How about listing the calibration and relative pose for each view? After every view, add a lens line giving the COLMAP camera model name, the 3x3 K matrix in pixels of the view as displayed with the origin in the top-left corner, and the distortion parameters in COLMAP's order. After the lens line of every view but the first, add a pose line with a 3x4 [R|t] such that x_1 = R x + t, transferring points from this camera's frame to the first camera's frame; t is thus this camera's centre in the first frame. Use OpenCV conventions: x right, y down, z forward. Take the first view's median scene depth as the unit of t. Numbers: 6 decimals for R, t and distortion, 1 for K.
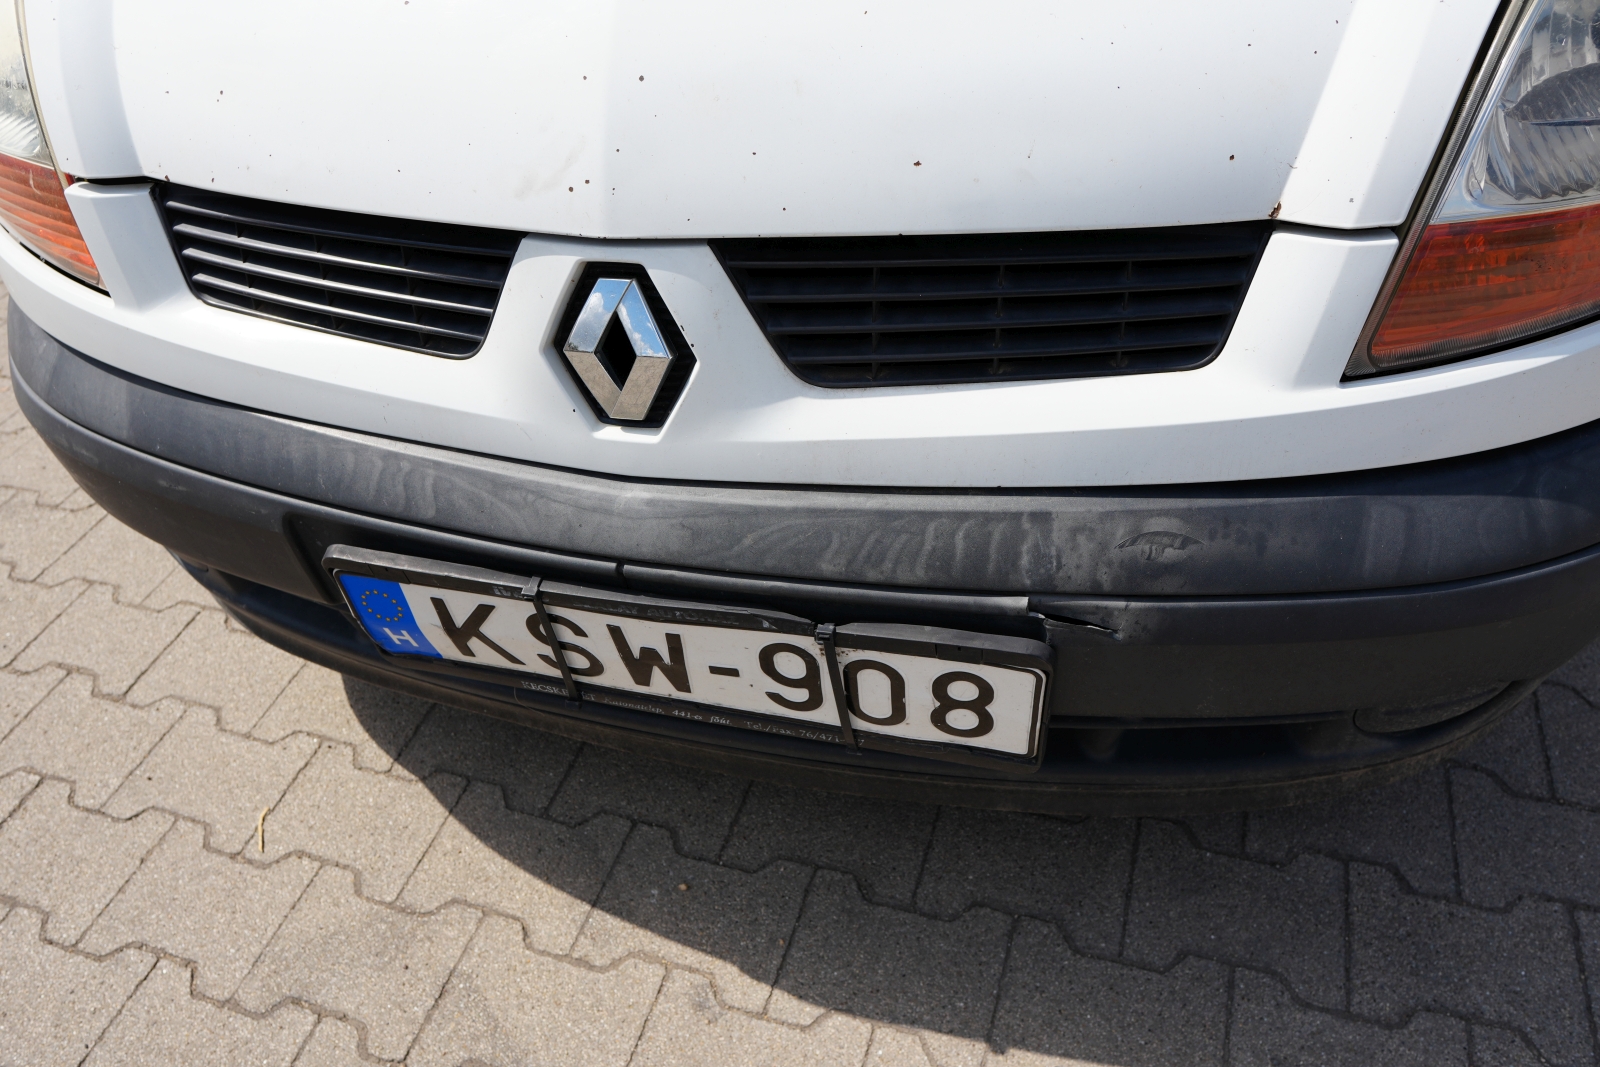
lens RADIAL K [[1141.5, 0, 797.4], [0, 1141.5, 531.8], [0, 0, 1]] dist [-0.100138, 0.057736]
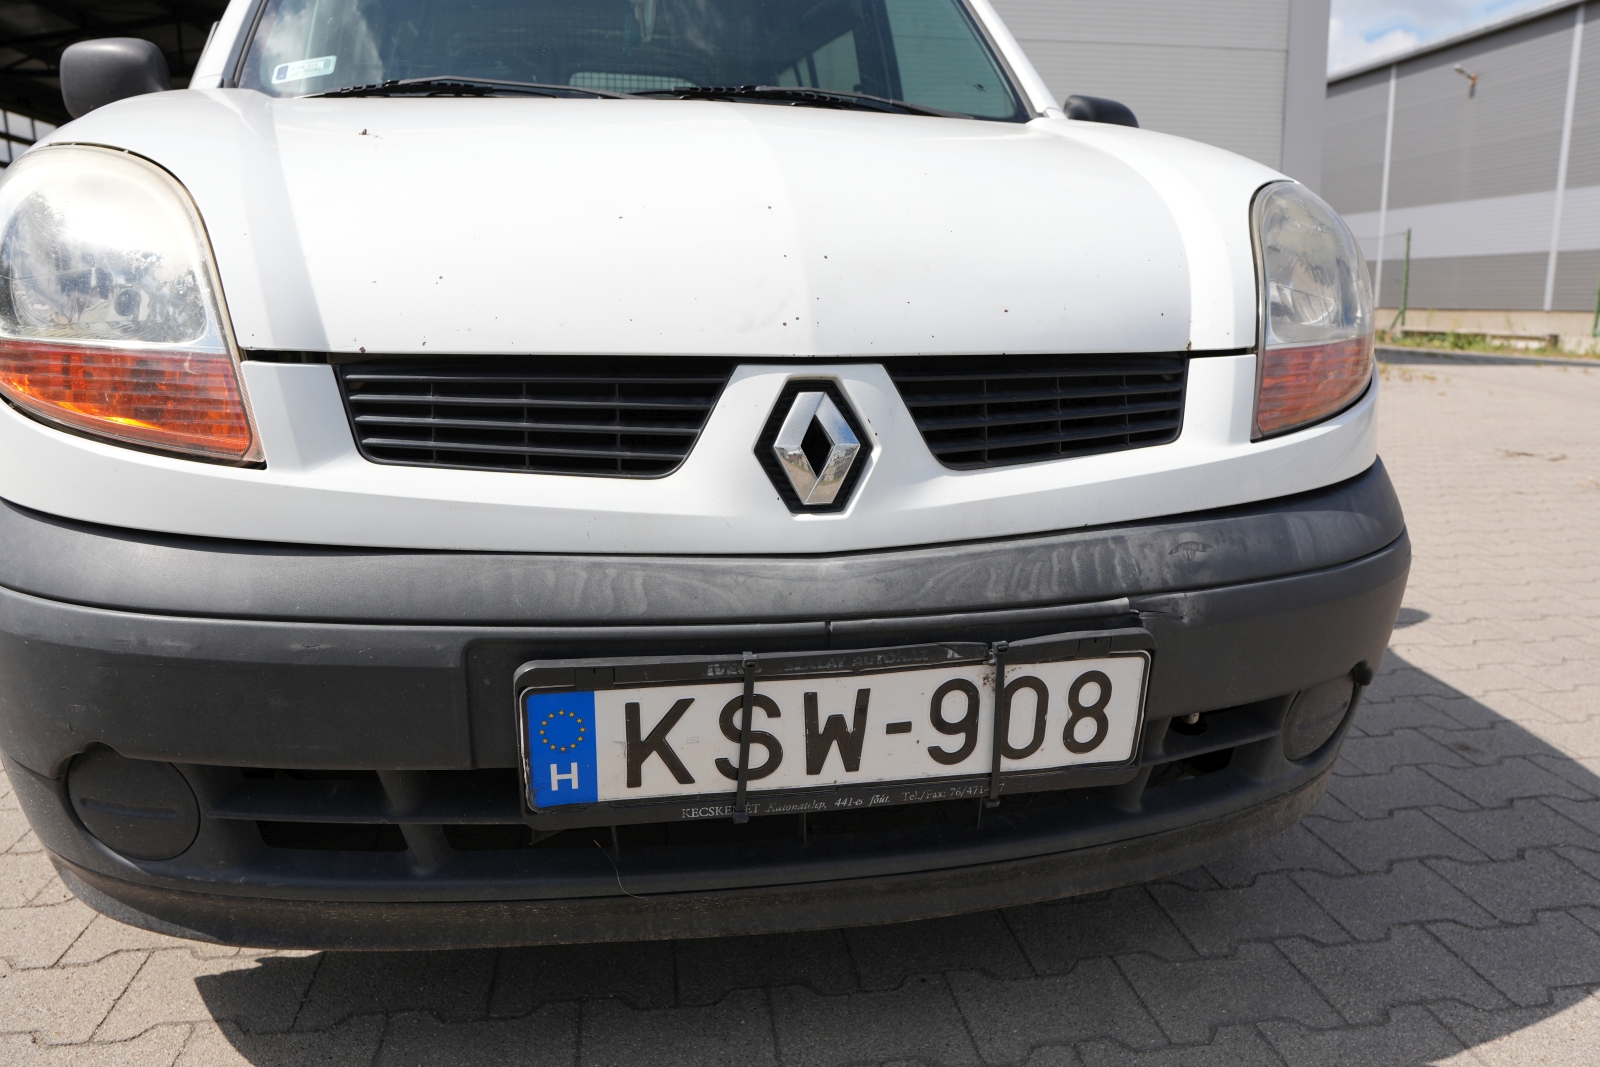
lens RADIAL K [[1141.5, 0, 806.4], [0, 1141.5, 524.7], [0, 0, 1]] dist [-0.100138, 0.057736]
pose [[0.892072, -0.016435, 0.451594, -0.719533], [0.242870, 0.860175, -0.448456, 0.475175], [-0.381079, 0.509734, 0.771330, 0.042076]]
